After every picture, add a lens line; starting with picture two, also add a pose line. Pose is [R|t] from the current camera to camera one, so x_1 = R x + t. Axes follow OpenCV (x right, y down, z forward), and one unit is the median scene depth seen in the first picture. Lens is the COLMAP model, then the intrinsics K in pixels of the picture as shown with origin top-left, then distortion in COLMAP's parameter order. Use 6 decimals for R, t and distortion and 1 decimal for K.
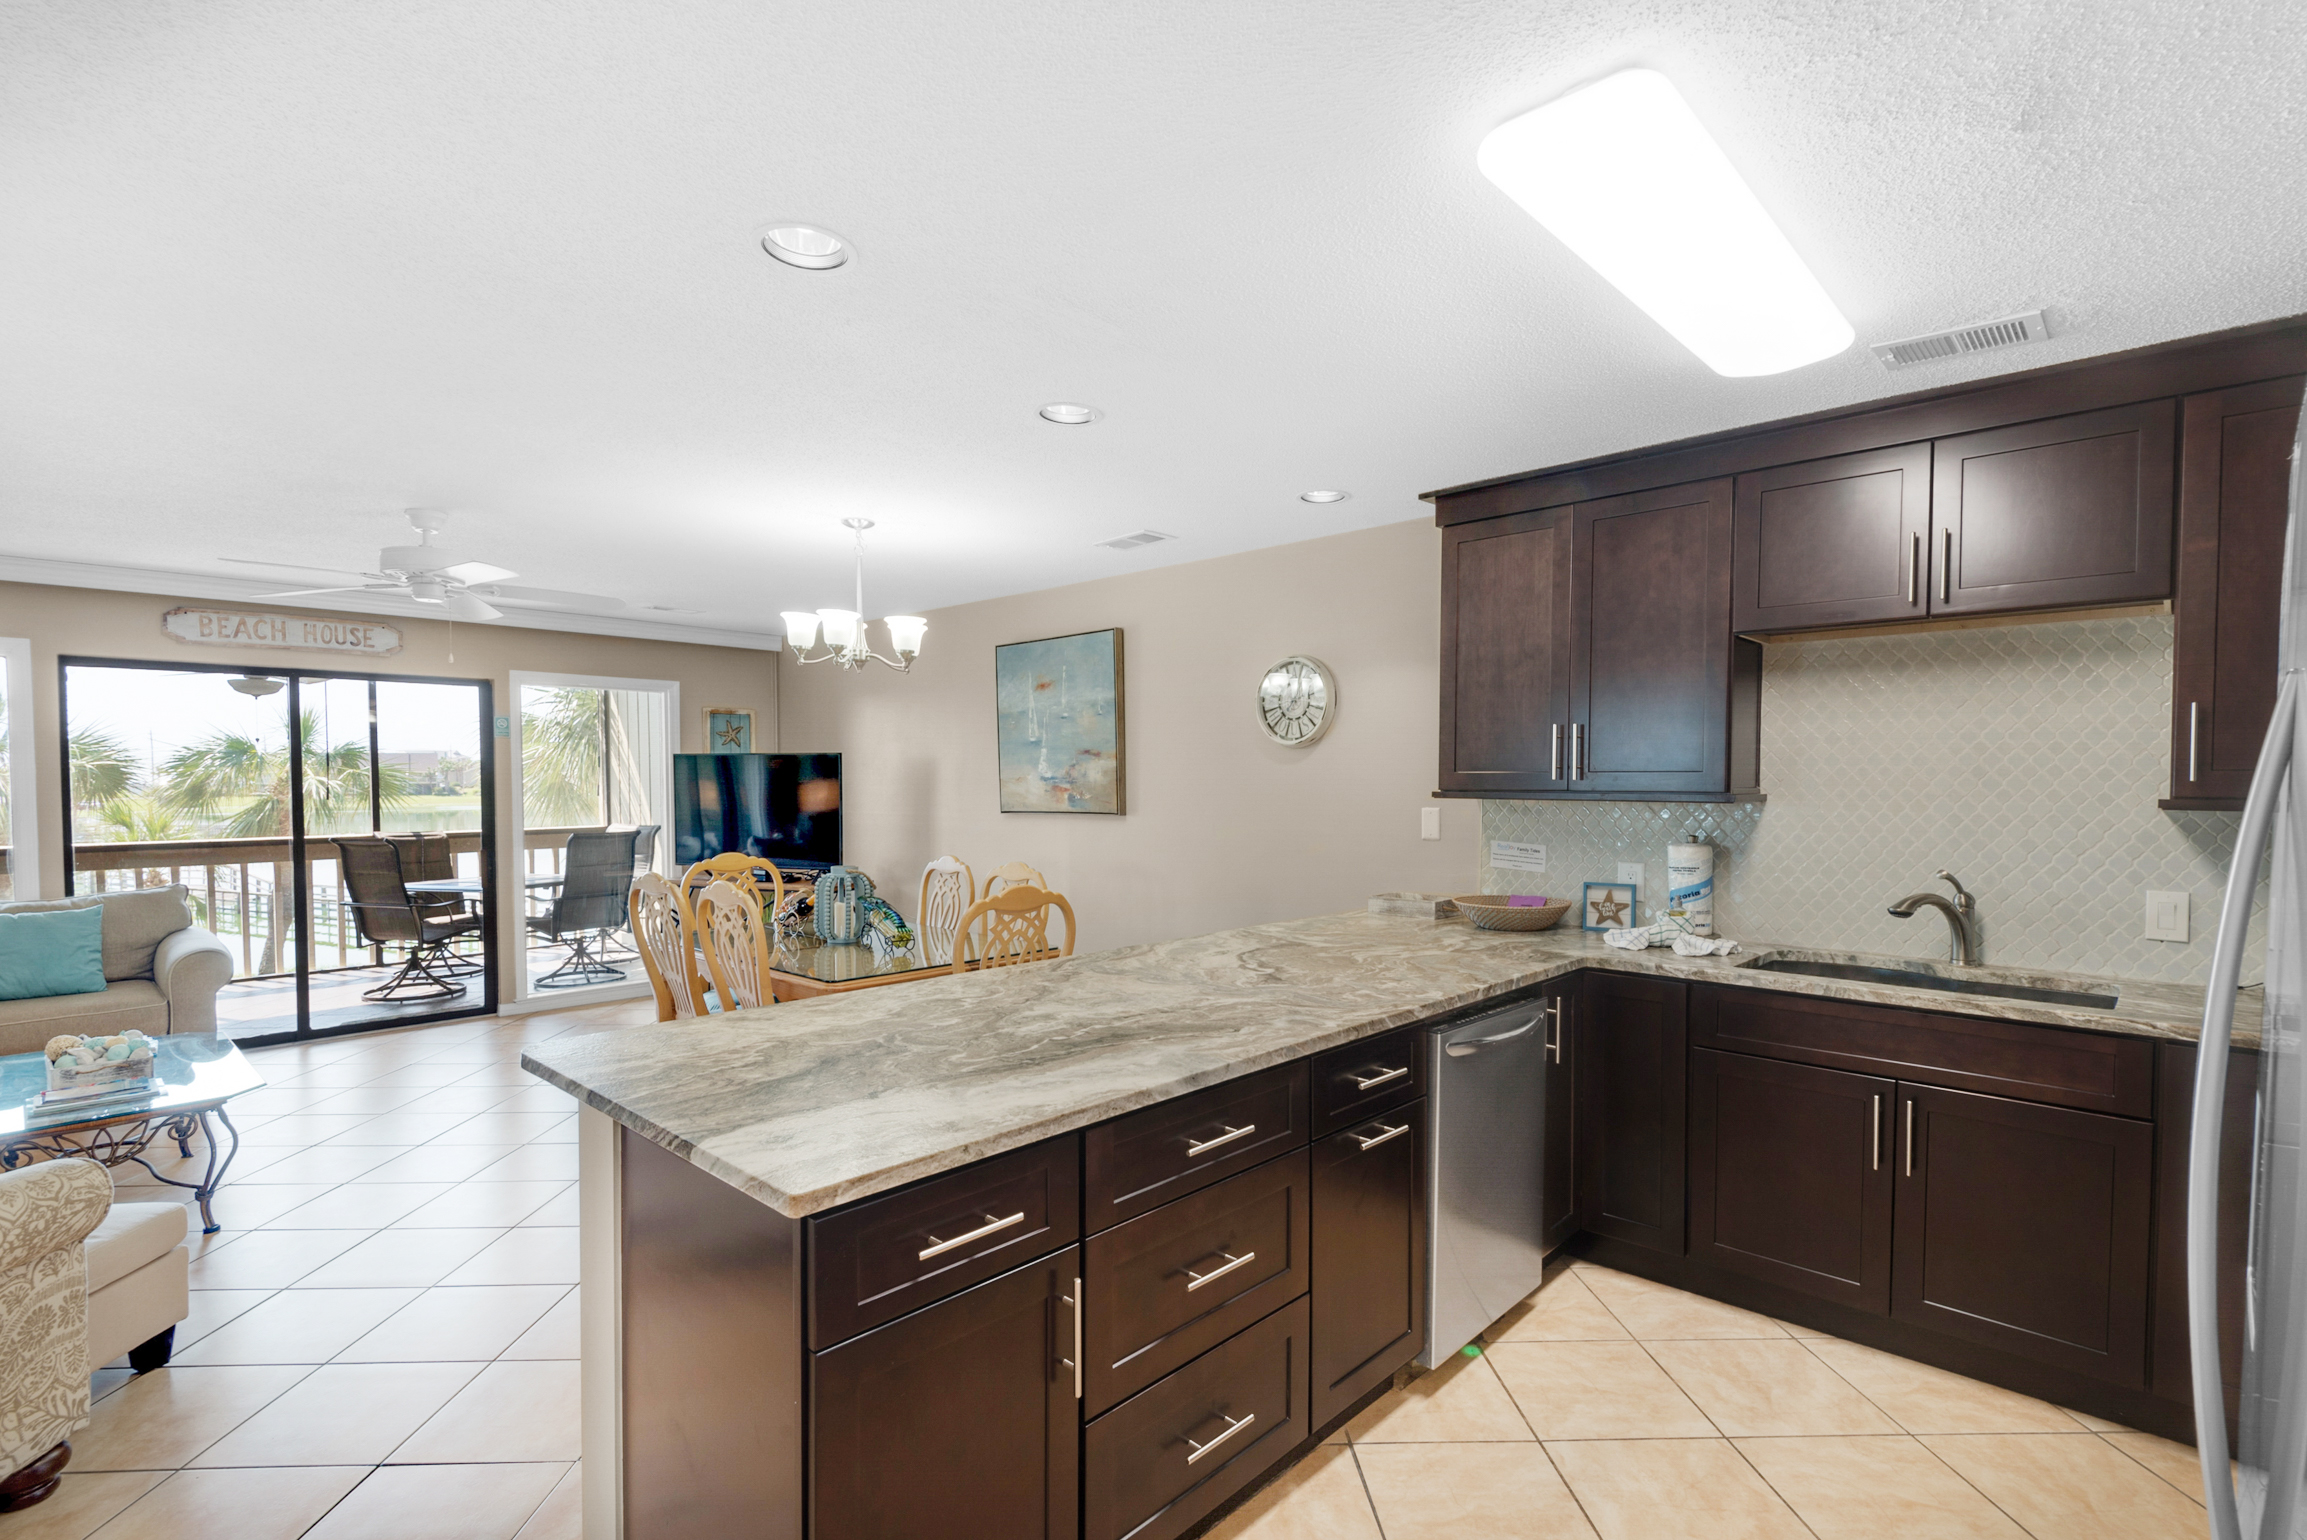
lens RADIAL K [[1069.1, 0, 1178.9], [0, 1069.1, 811.3], [0, 0, 1]] dist [0.000836, -0.004425]
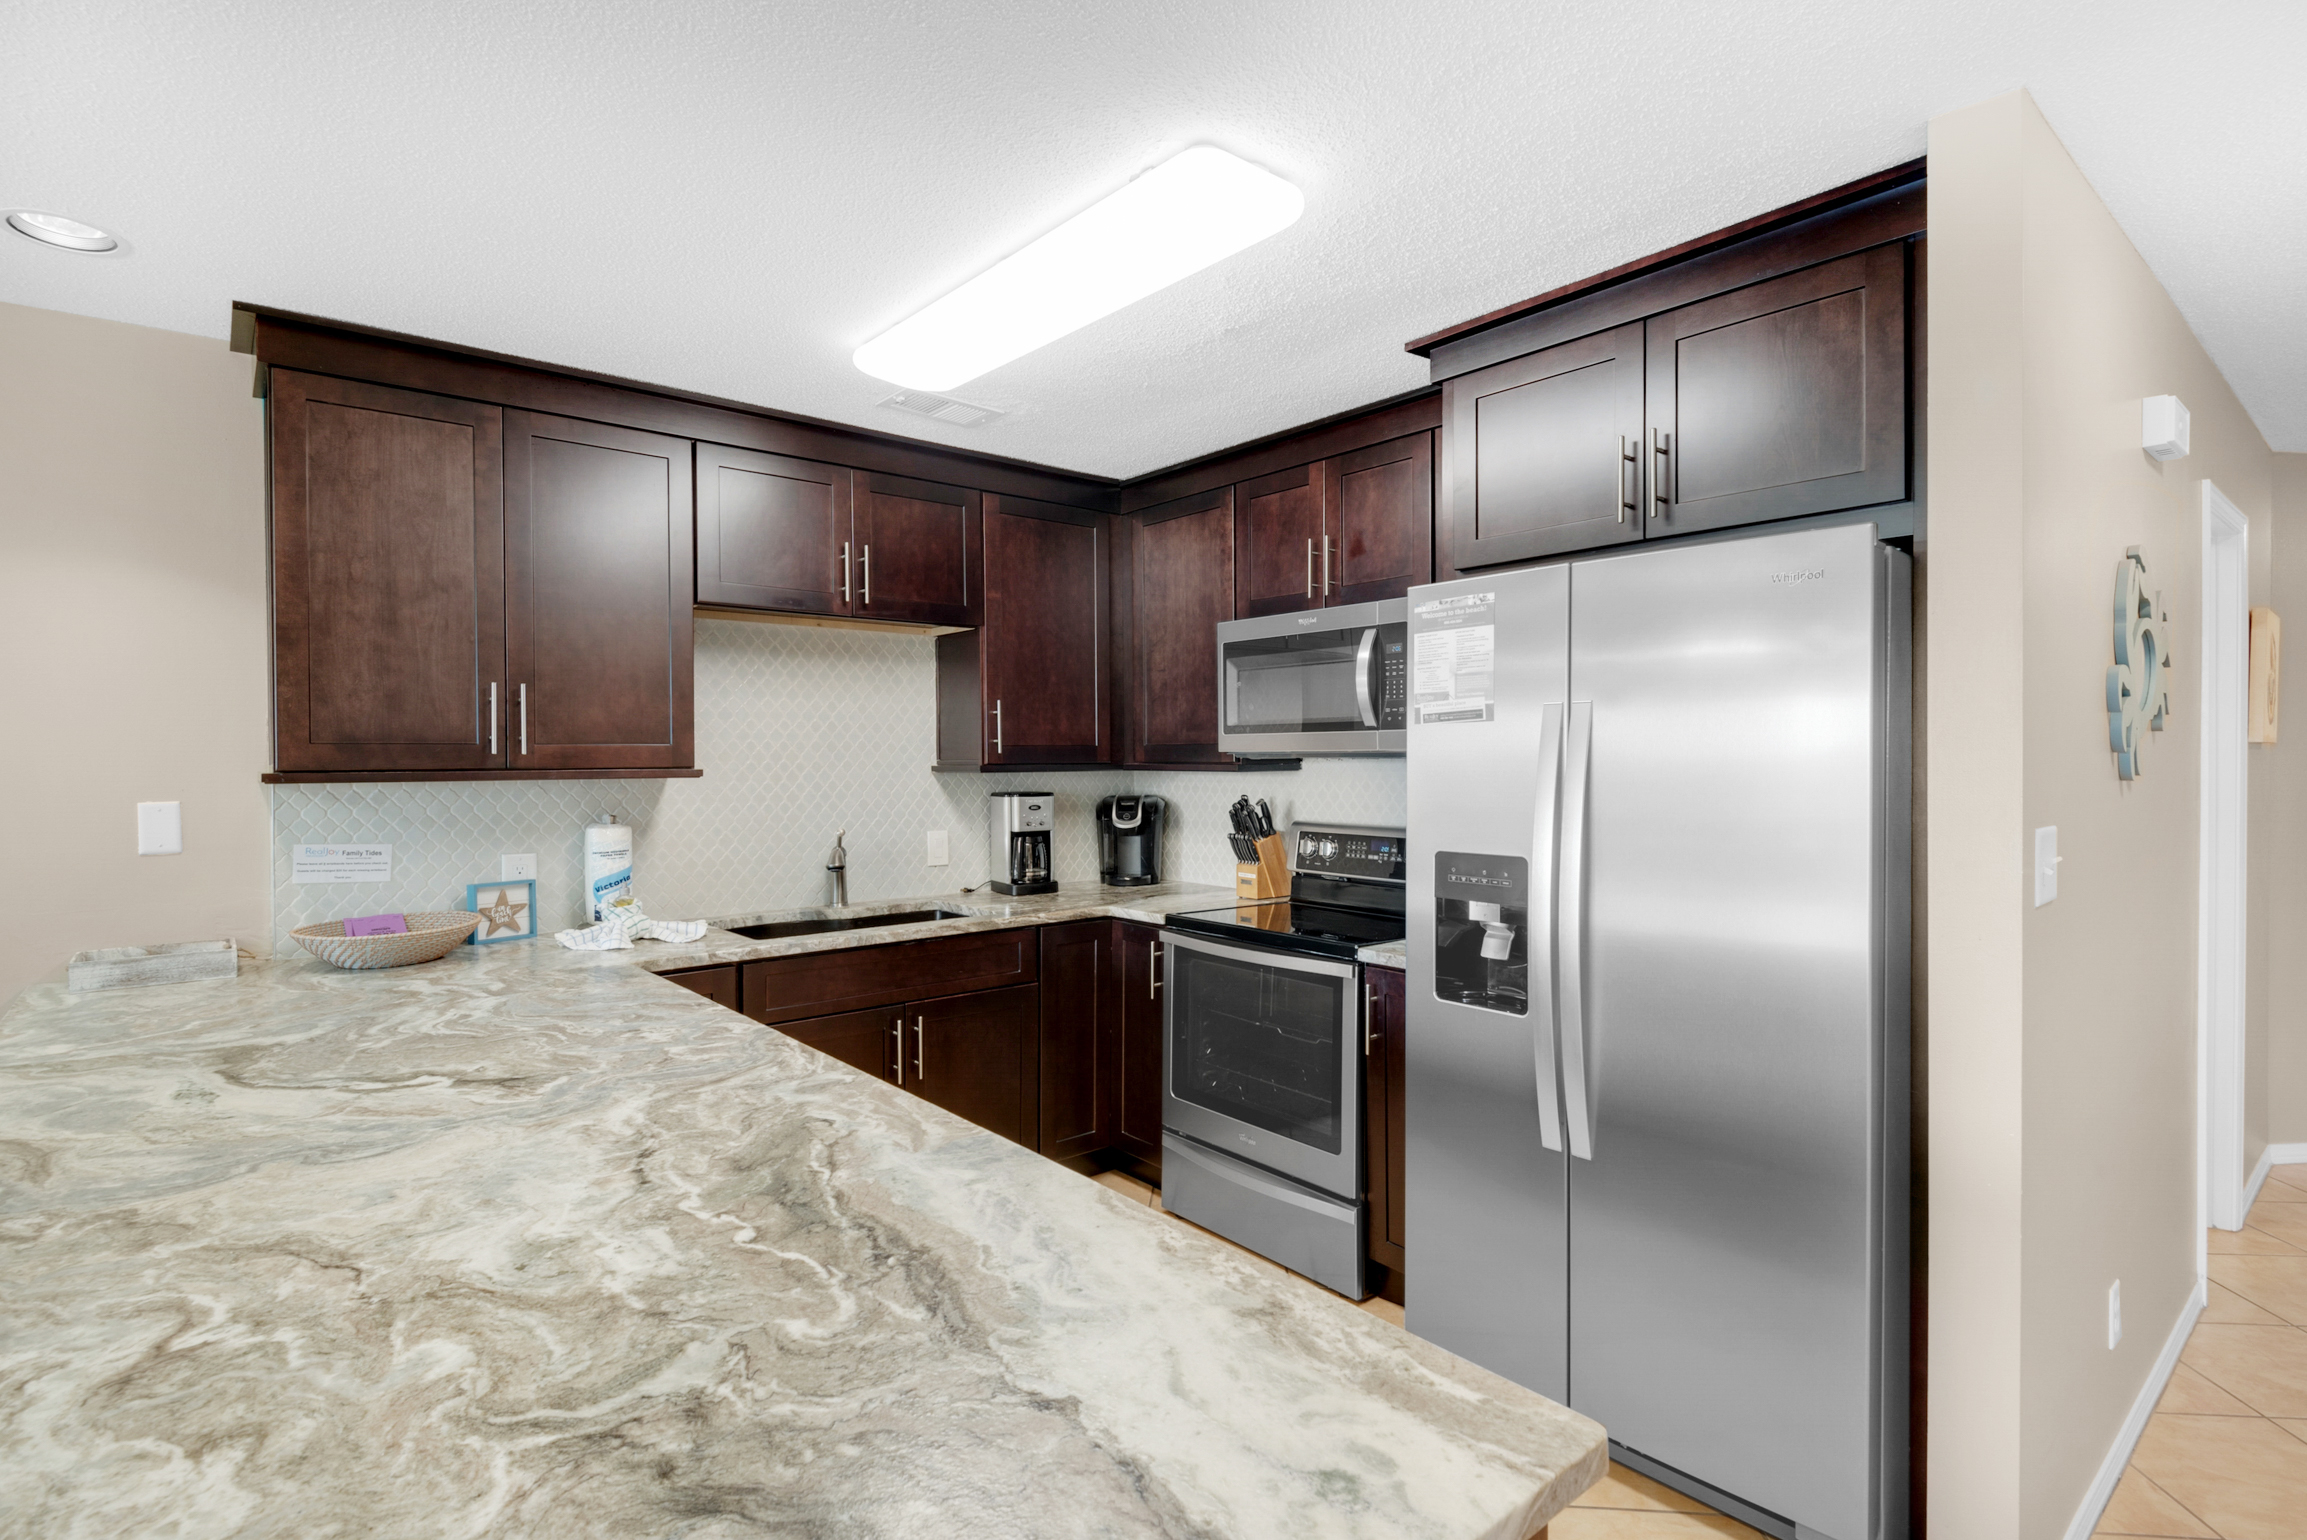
lens RADIAL K [[1092.2, 0, 1143.5], [0, 1092.2, 766.3], [0, 0, 1]] dist [0.001859, -0.004824]
pose [[0.118079, -0.014632, 0.992896, -0.446959], [0.033265, 0.999389, 0.010772, -0.016146], [-0.992447, 0.031757, 0.118493, 0.516659]]
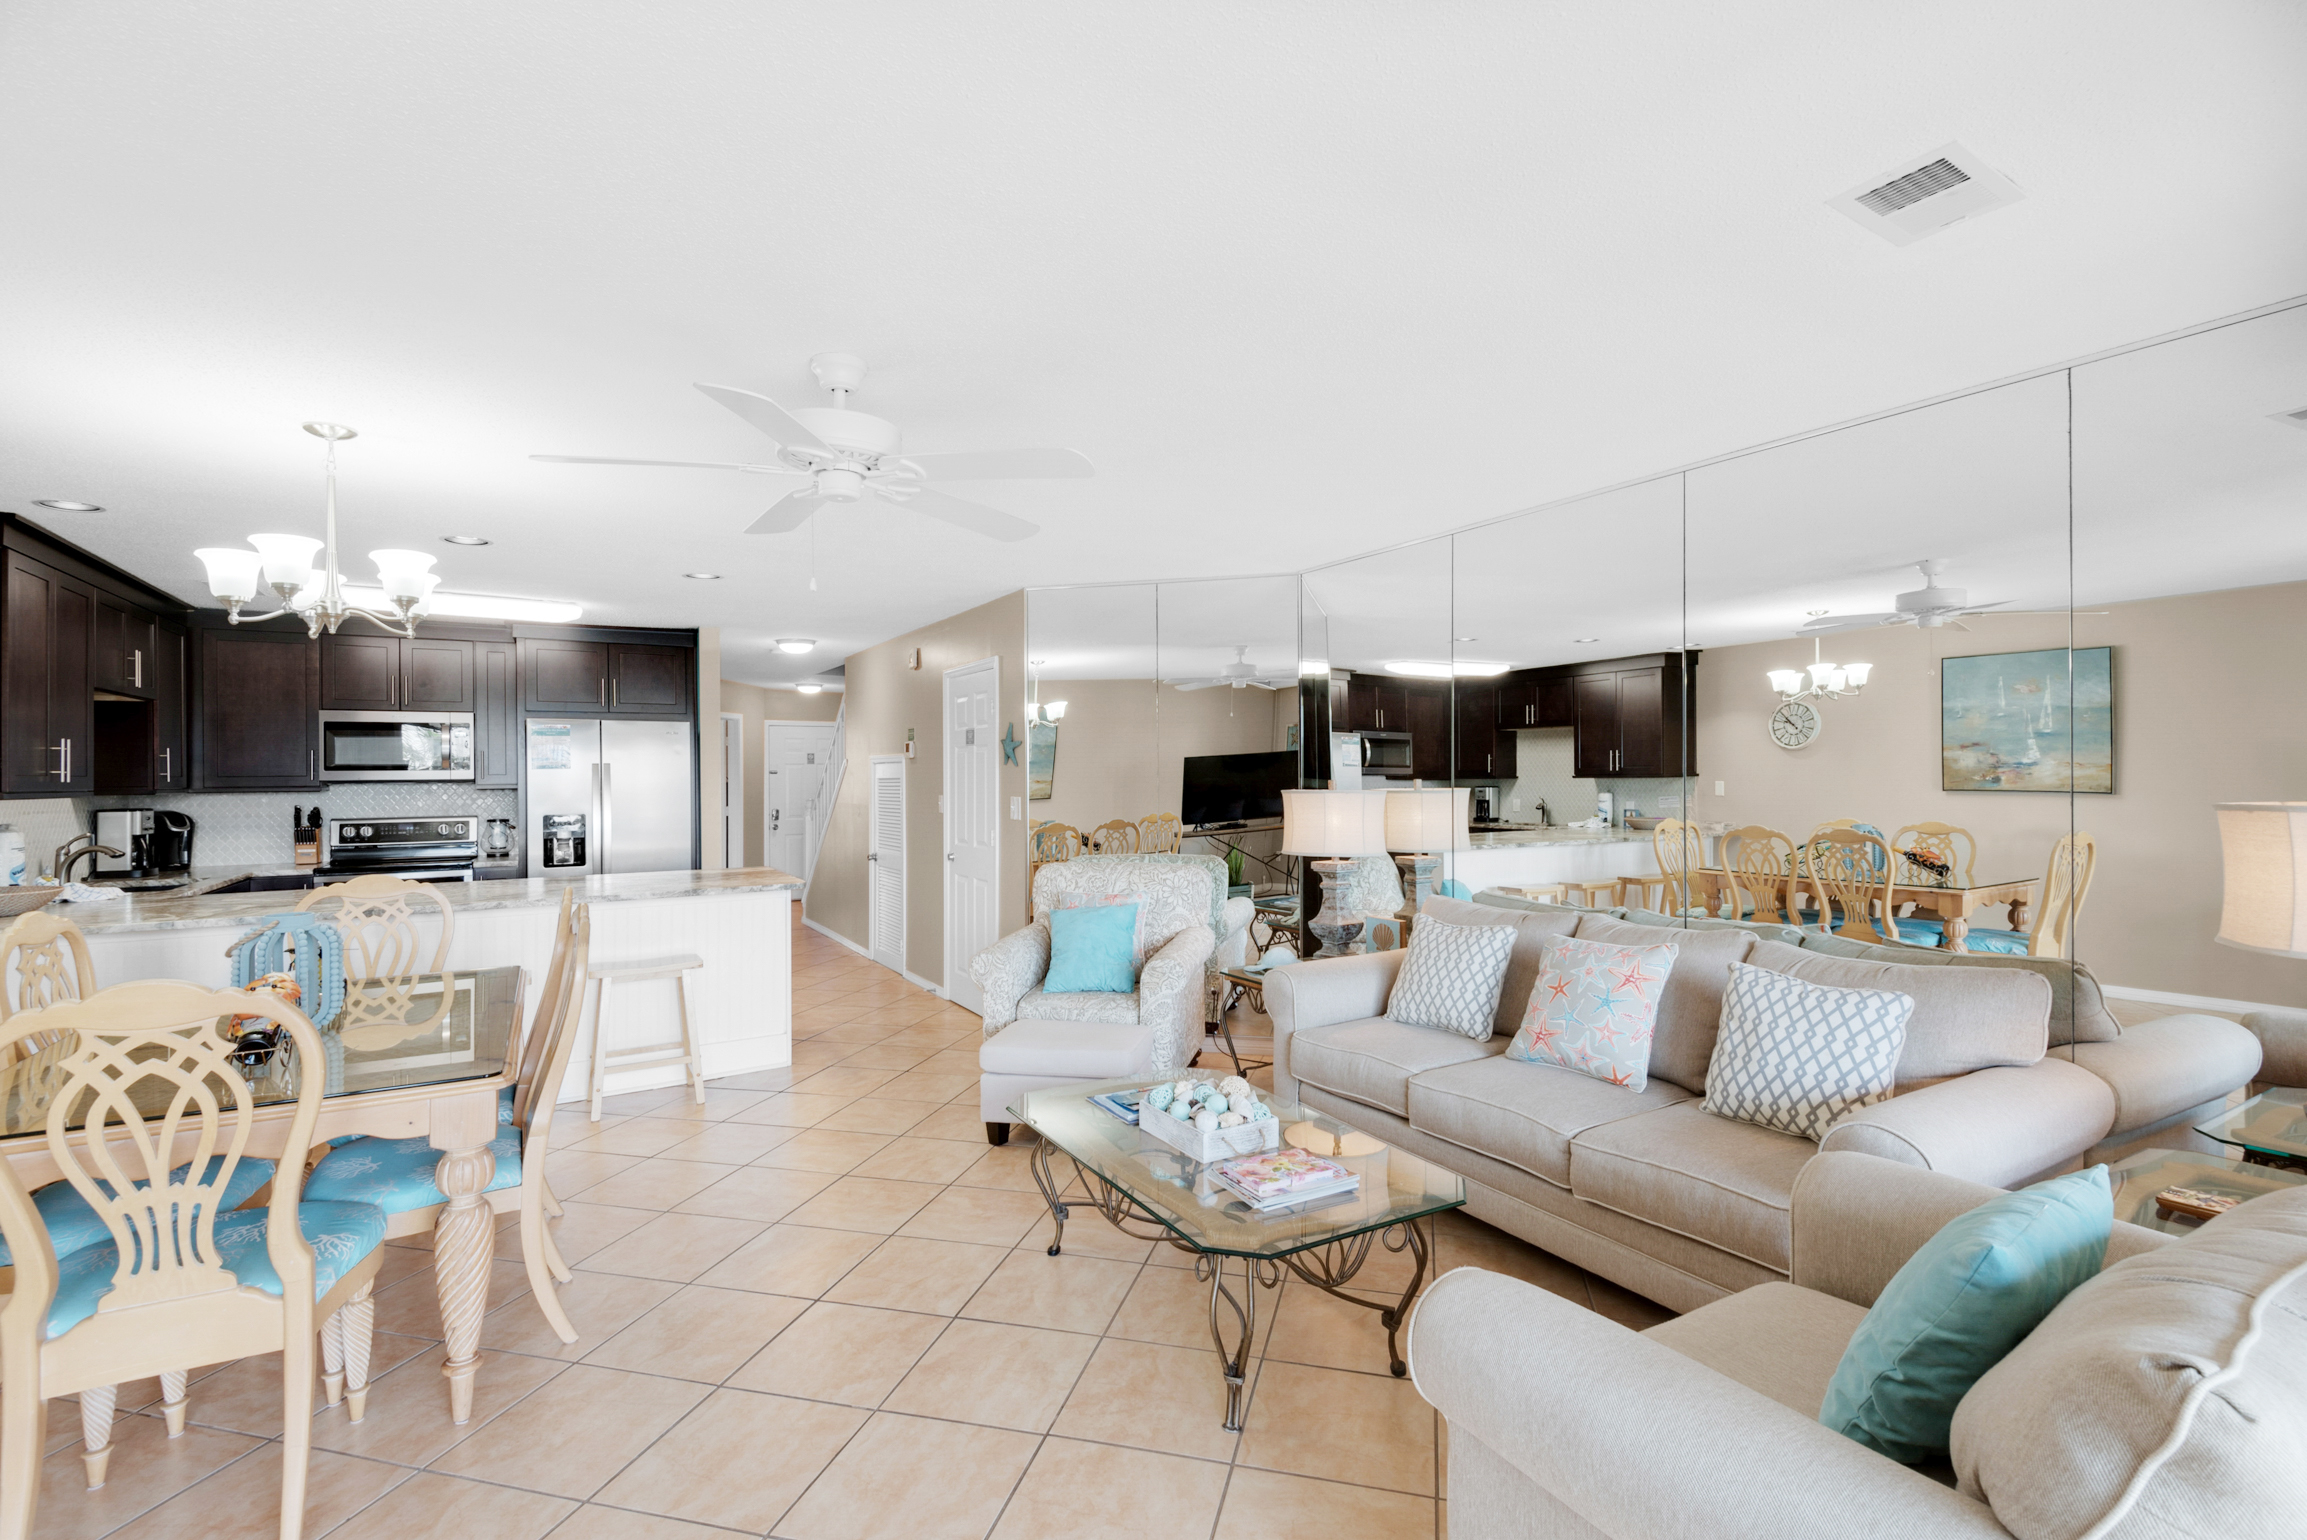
lens RADIAL K [[1069.1, 0, 1158.9], [0, 1069.1, 773.7], [0, 0, 1]] dist [0.000836, -0.004425]
pose [[-0.957184, 0.004532, 0.289444, -1.558932], [0.012565, 0.999586, 0.025900, -0.068616], [-0.289206, 0.028428, -0.956845, 2.268603]]
